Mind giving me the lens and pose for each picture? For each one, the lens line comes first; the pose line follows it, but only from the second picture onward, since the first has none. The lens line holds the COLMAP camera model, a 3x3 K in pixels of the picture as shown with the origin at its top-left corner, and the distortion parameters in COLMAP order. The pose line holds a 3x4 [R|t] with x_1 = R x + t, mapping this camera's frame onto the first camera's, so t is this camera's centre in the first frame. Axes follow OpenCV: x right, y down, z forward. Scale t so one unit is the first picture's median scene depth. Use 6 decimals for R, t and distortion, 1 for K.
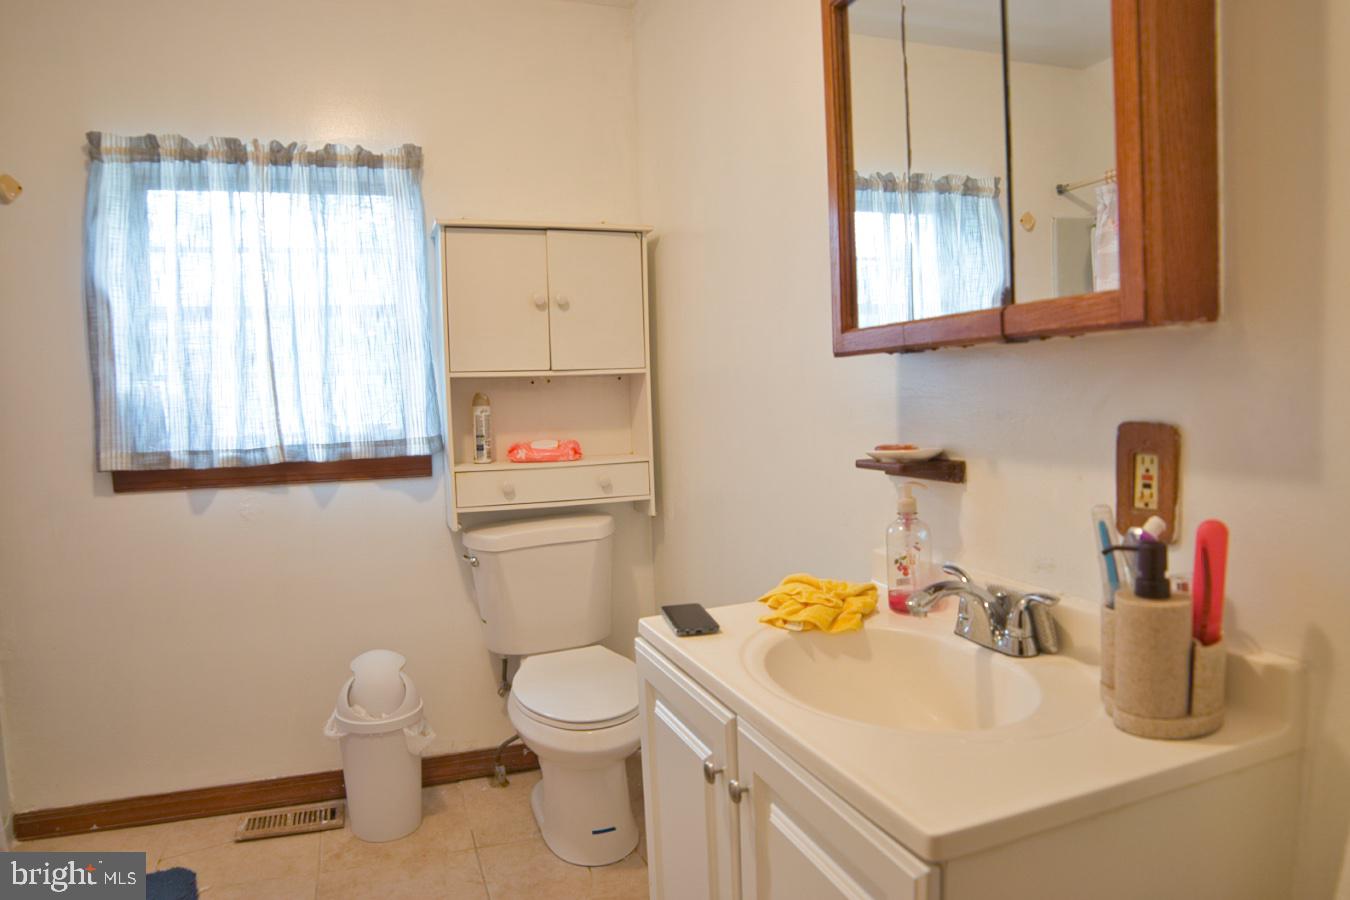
lens RADIAL K [[859.8, 0, 673.3], [0, 859.8, 450.8], [0, 0, 1]] dist [-0.118637, 0.049849]
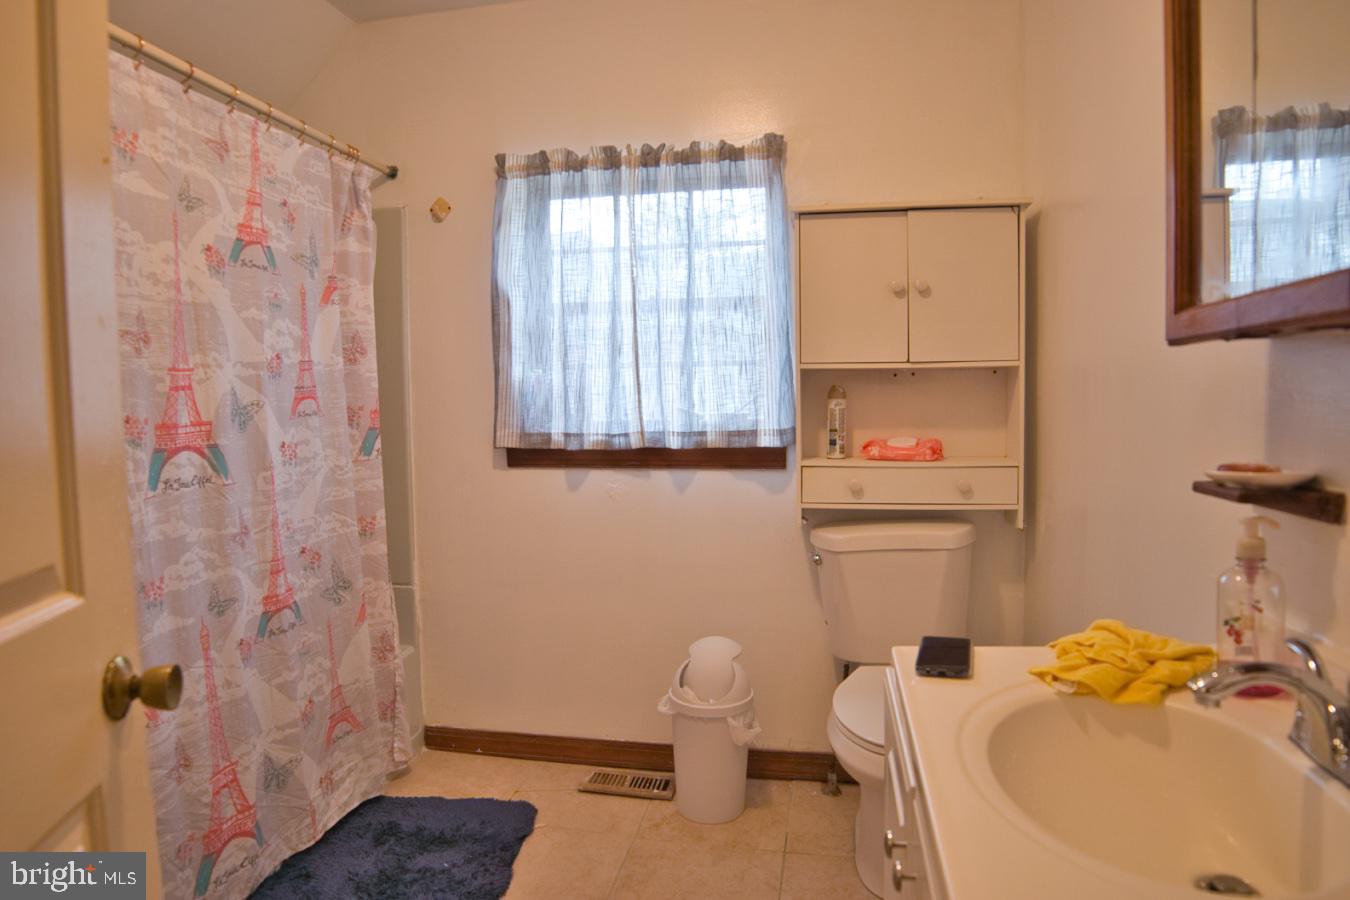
lens RADIAL K [[859.8, 0, 666.1], [0, 859.8, 453.0], [0, 0, 1]] dist [-0.118637, 0.049849]
pose [[0.856954, 0.050689, -0.512894, 0.120461], [-0.044839, 0.998711, 0.023783, -0.006828], [0.513439, 0.002617, 0.858122, 0.085712]]
